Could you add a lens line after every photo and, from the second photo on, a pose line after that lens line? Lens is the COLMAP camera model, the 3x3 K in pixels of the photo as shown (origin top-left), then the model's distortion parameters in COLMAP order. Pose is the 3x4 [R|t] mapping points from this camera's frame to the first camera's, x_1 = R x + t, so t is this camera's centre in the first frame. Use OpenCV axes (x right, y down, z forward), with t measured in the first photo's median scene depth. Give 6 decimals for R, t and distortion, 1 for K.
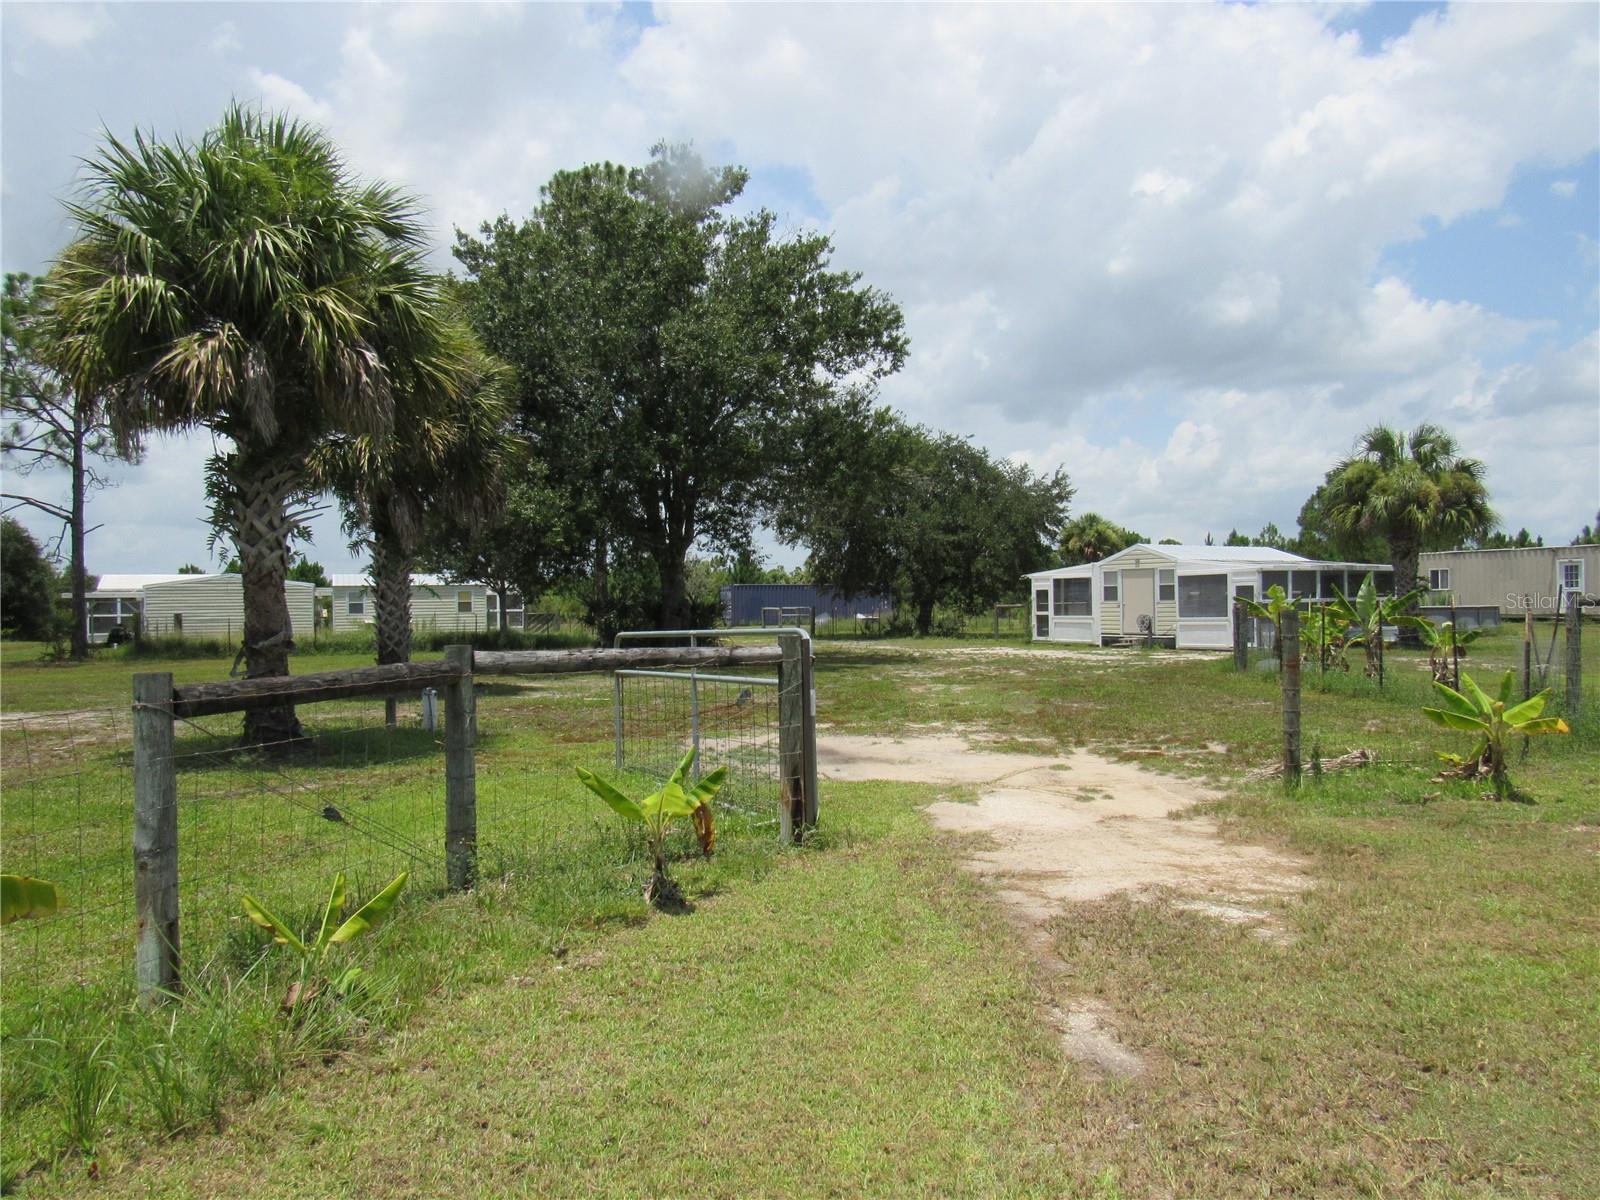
lens RADIAL K [[1175.4, 0, 791.9], [0, 1175.4, 588.7], [0, 0, 1]] dist [-0.095455, -0.001524]
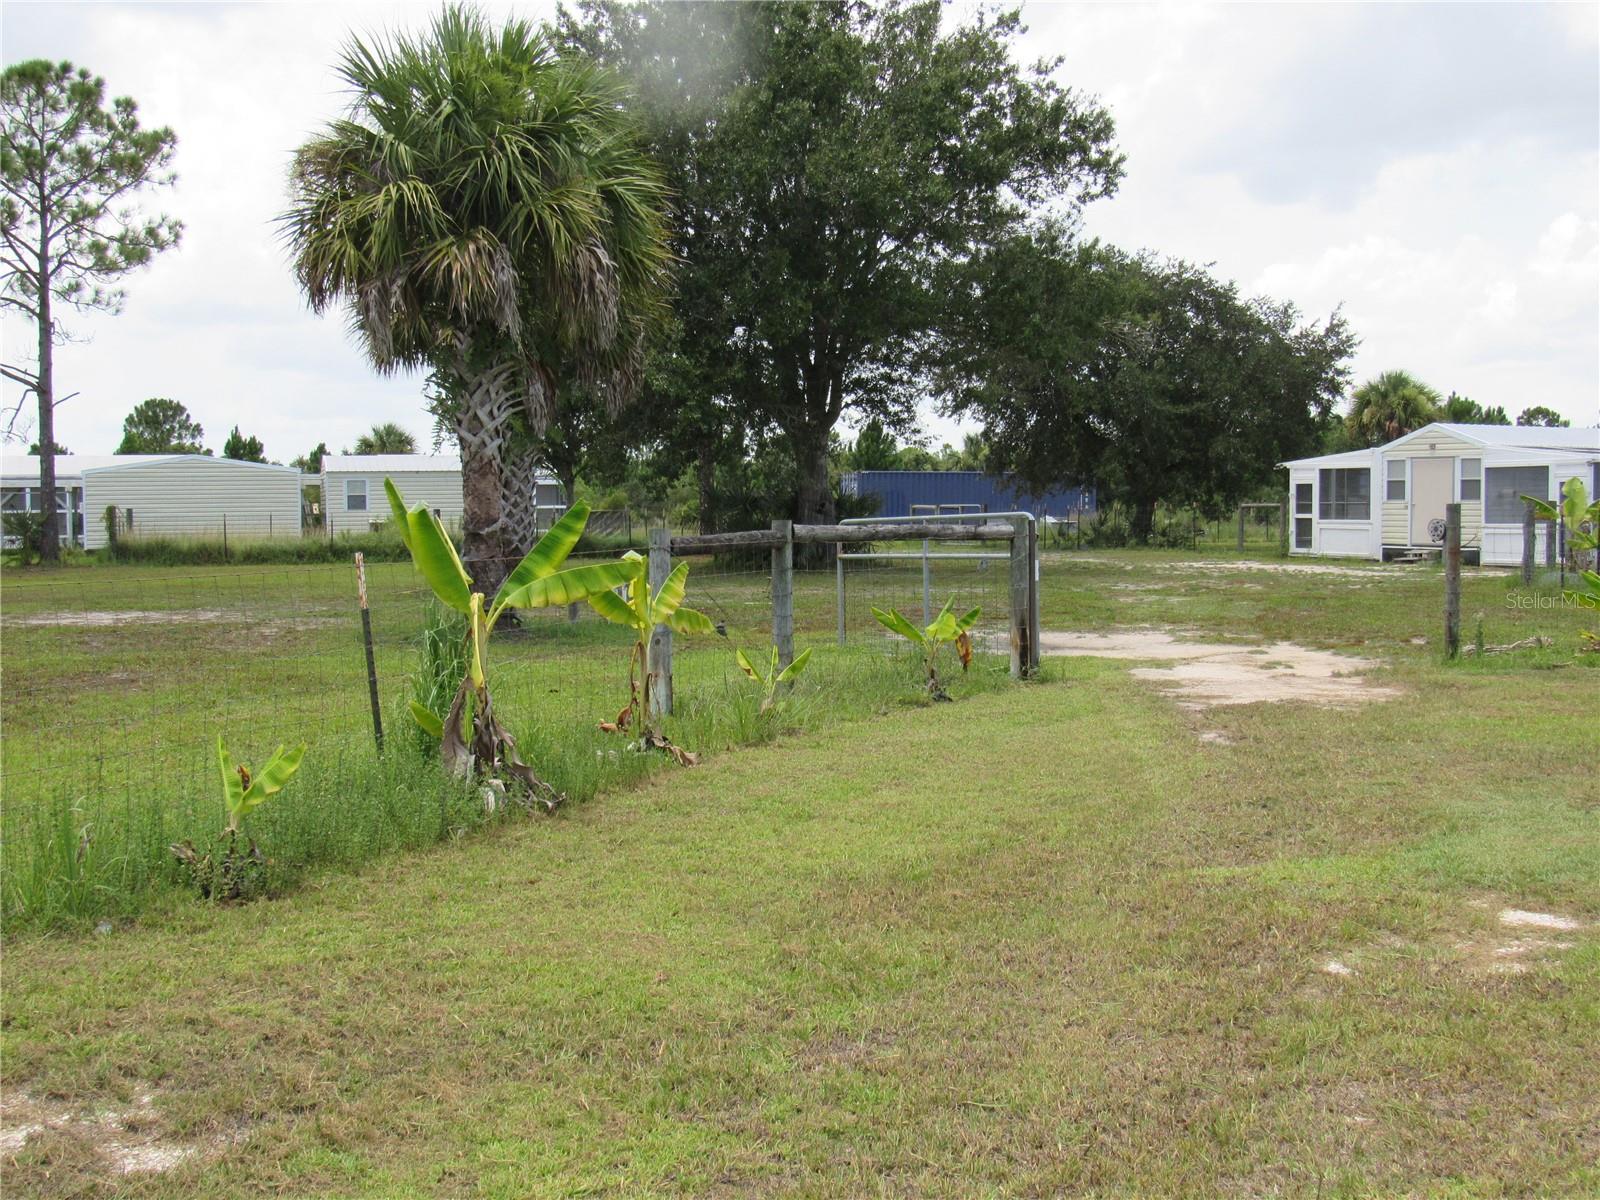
lens RADIAL K [[1885.1, 0, 805.8], [0, 1885.1, 604.0], [0, 0, 1]] dist [-0.122715, 0.000000]
pose [[0.997671, 0.011501, -0.067234, -0.020739], [-0.006968, 0.997711, 0.067265, -0.000381], [0.067853, -0.066640, 0.995467, -0.229722]]
